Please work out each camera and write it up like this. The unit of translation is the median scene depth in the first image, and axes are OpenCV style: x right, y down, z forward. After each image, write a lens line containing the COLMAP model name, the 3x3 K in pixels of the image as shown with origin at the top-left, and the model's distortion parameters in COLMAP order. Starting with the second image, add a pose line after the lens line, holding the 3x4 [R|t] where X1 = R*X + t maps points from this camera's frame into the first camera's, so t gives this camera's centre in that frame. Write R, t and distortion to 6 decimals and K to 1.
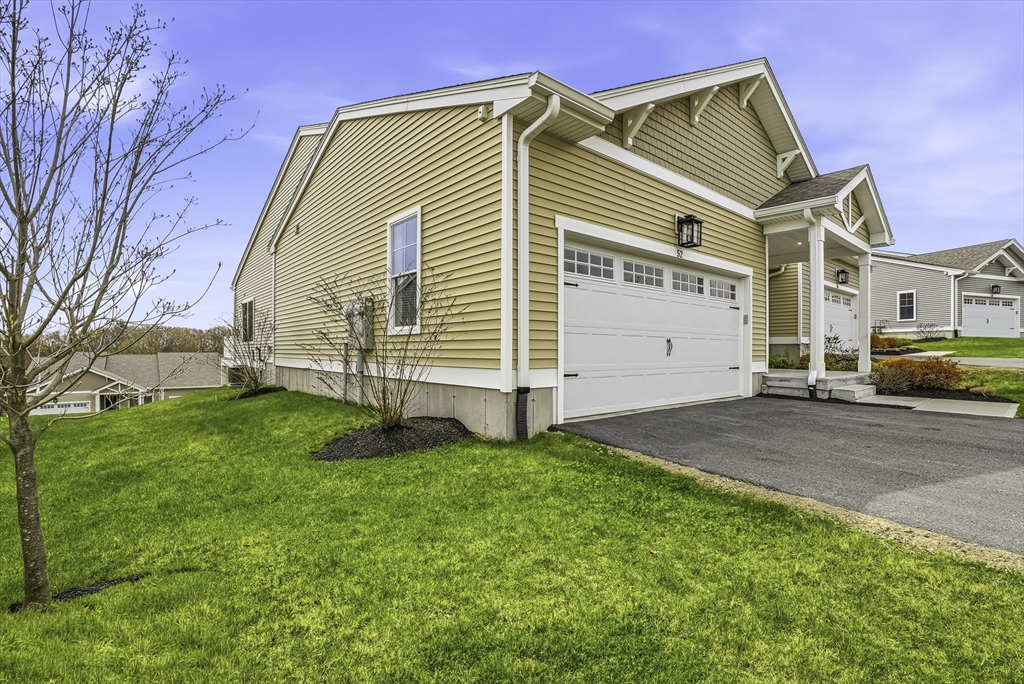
lens RADIAL K [[481.8, 0, 510.0], [0, 481.8, 352.2], [0, 0, 1]] dist [-0.076019, 0.031787]
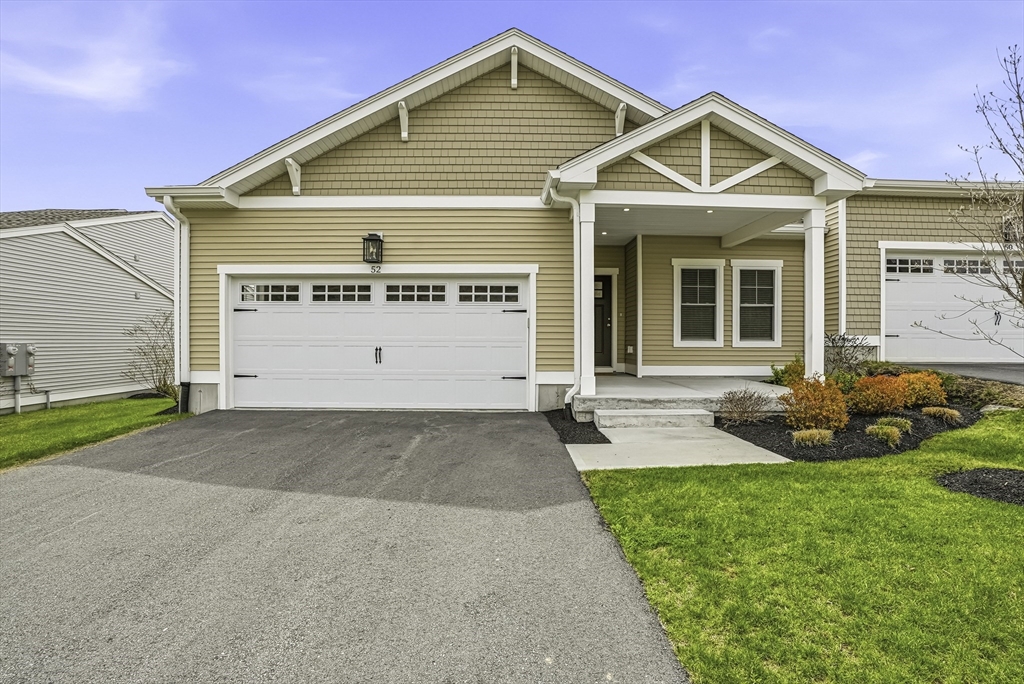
lens RADIAL K [[481.8, 0, 510.0], [0, 481.8, 352.2], [0, 0, 1]] dist [-0.076019, 0.031787]
pose [[0.773827, 0.007698, -0.633350, 1.461376], [-0.003919, 0.999965, 0.007366, -0.031674], [0.633385, -0.003218, 0.773830, 0.400045]]
